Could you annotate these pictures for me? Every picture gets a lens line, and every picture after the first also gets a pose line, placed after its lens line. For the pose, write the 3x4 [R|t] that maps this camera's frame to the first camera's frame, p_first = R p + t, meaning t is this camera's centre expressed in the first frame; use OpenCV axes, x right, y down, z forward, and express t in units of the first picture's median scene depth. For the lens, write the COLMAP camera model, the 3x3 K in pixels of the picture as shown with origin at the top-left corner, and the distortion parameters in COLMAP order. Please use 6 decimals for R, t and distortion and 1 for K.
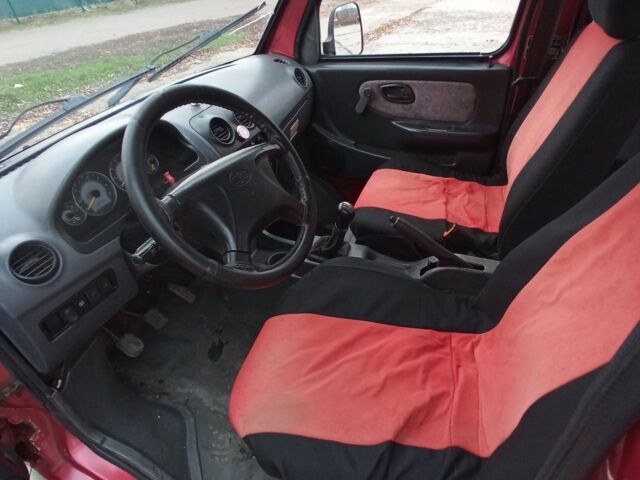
lens RADIAL K [[390.4, 0, 328.8], [0, 390.4, 239.7], [0, 0, 1]] dist [-0.043047, 0.024107]
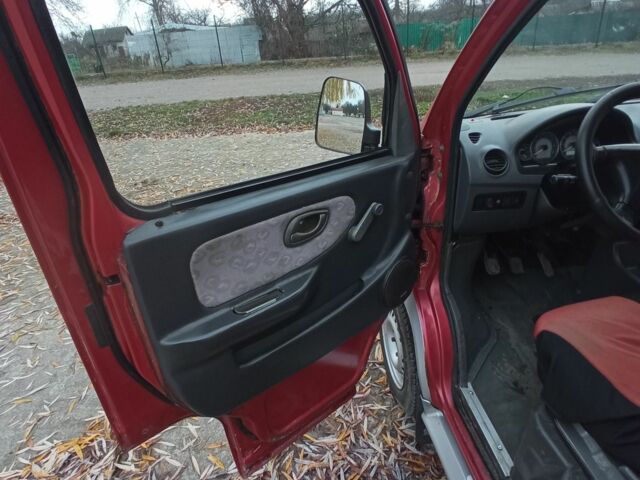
lens RADIAL K [[390.4, 0, 328.8], [0, 390.4, 239.7], [0, 0, 1]] dist [-0.043047, 0.024107]
pose [[0.486850, 0.459036, -0.743144, 0.238322], [-0.508581, 0.840664, 0.186091, 0.331742], [0.710156, 0.287350, 0.642734, -0.414133]]
